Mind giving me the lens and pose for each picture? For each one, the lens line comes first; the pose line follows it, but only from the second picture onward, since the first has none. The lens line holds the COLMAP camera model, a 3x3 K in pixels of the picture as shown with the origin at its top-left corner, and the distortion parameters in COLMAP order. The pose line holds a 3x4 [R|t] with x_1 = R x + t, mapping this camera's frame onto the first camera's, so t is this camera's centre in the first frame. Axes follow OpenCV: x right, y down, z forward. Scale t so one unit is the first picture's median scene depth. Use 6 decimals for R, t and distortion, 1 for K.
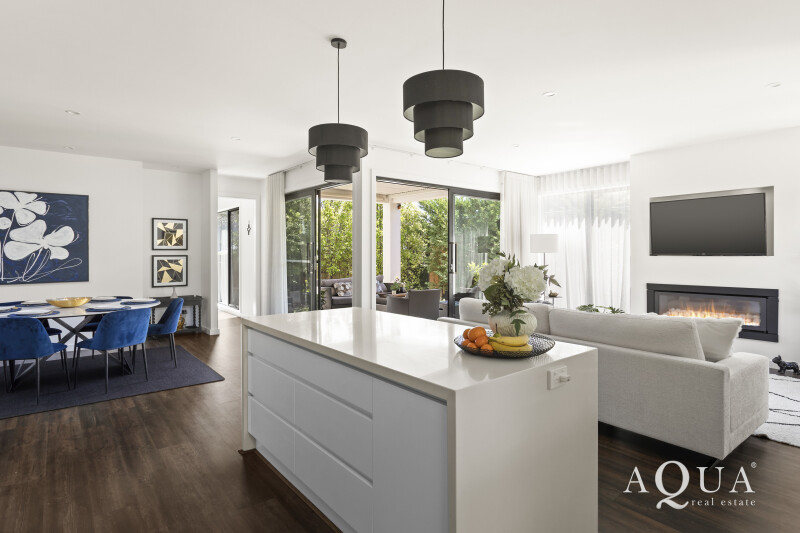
lens RADIAL K [[430.6, 0, 403.4], [0, 430.6, 260.0], [0, 0, 1]] dist [-0.017785, -0.001035]
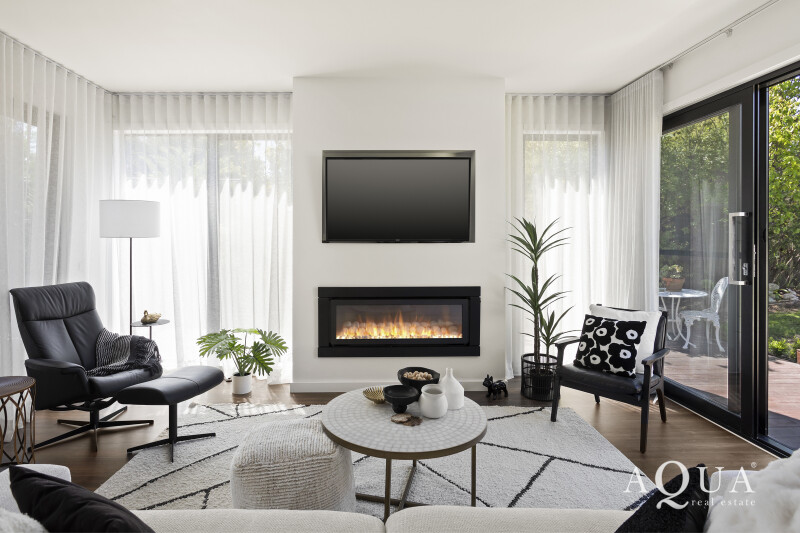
lens RADIAL K [[430.6, 0, 405.6], [0, 430.6, 265.1], [0, 0, 1]] dist [-0.017785, -0.001035]
pose [[0.612557, -0.005673, 0.790406, 0.158541], [0.007769, 0.999969, 0.001156, 0.023477], [-0.790388, 0.005433, 0.612582, 0.527604]]
